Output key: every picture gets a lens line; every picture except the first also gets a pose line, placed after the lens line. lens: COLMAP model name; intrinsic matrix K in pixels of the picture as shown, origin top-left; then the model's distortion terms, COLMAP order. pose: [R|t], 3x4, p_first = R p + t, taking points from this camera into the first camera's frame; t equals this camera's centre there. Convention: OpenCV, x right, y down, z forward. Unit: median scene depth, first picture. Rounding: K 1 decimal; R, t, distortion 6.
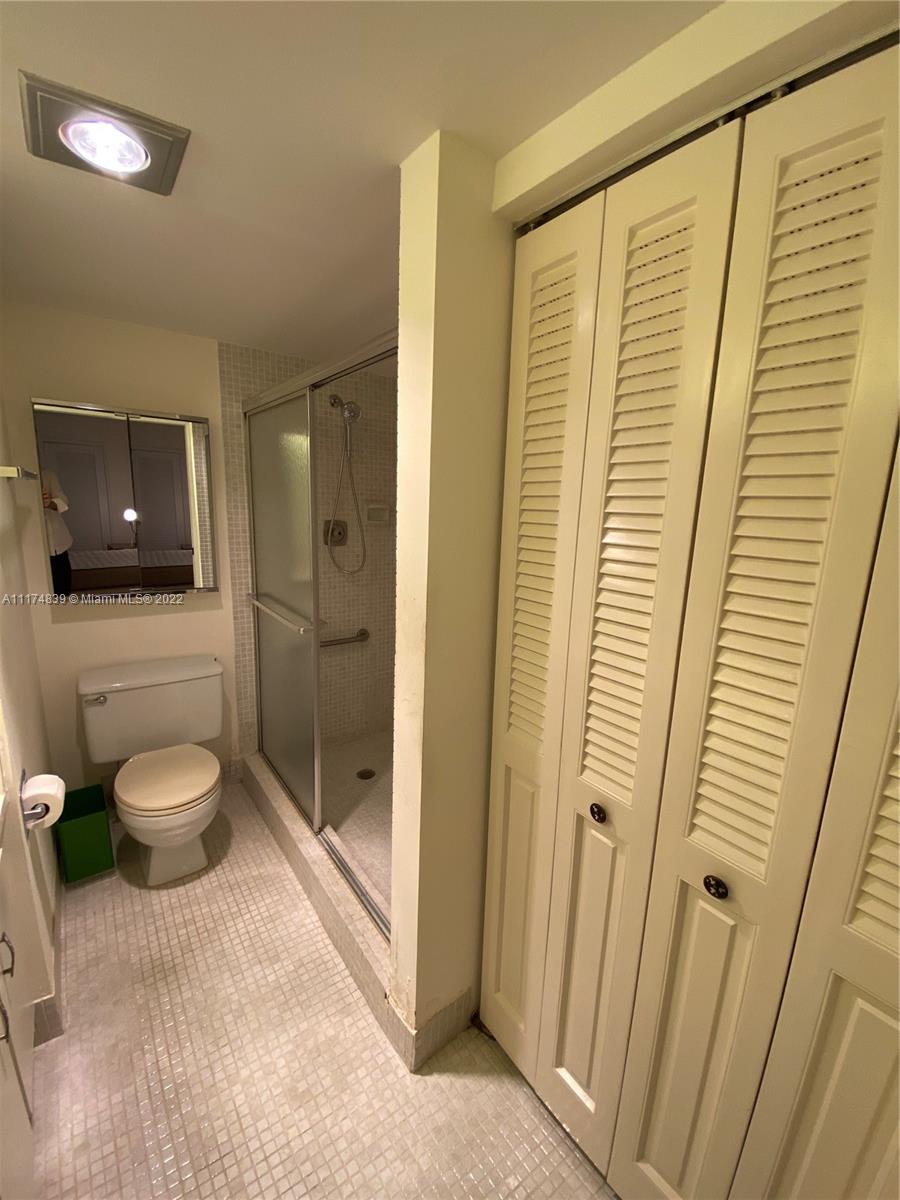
lens RADIAL K [[491.6, 0, 452.1], [0, 491.6, 598.0], [0, 0, 1]] dist [-0.001591, -0.012181]
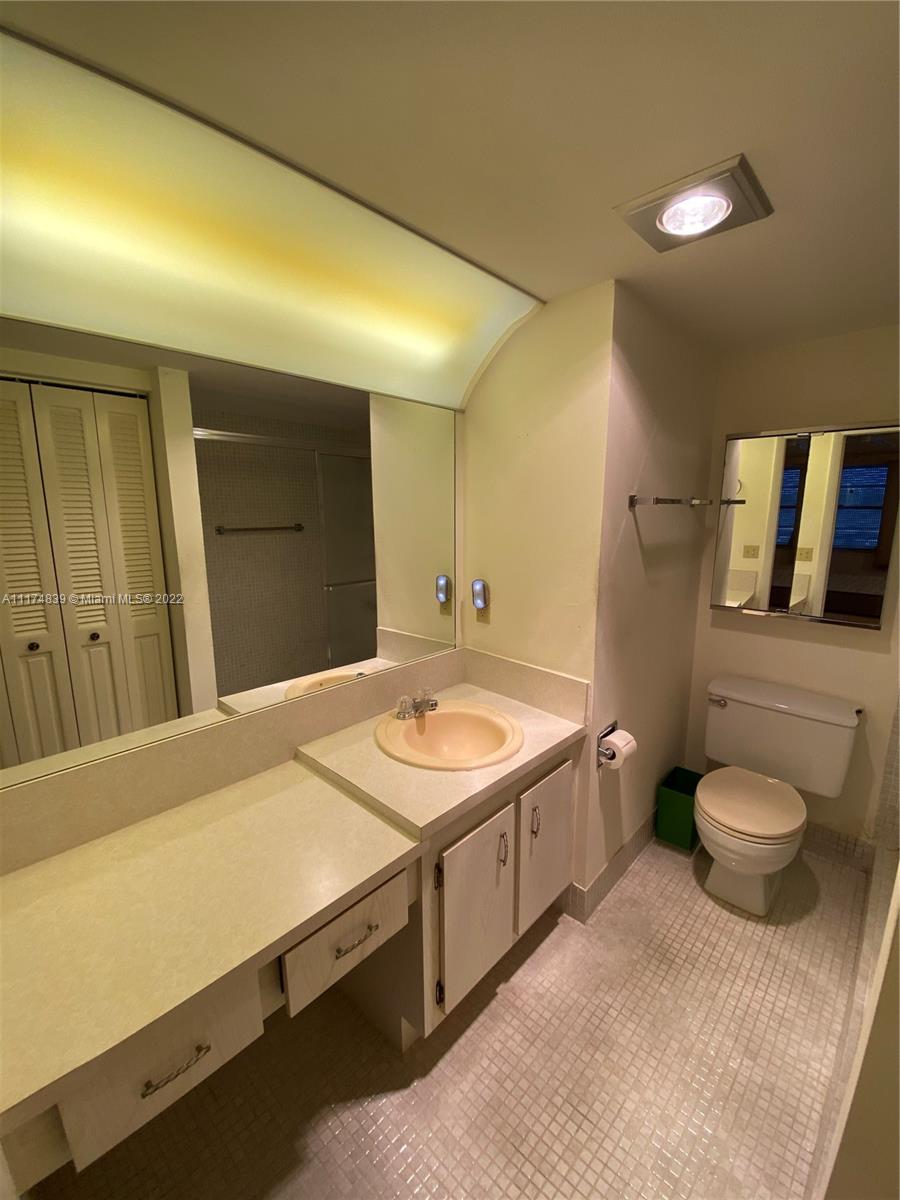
lens RADIAL K [[491.6, 0, 451.1], [0, 491.6, 599.6], [0, 0, 1]] dist [-0.001591, -0.012181]
pose [[0.166289, 0.144619, -0.975414, 0.221490], [-0.185924, 0.976043, 0.113016, -0.028750], [0.968390, 0.162560, 0.189194, 0.178977]]
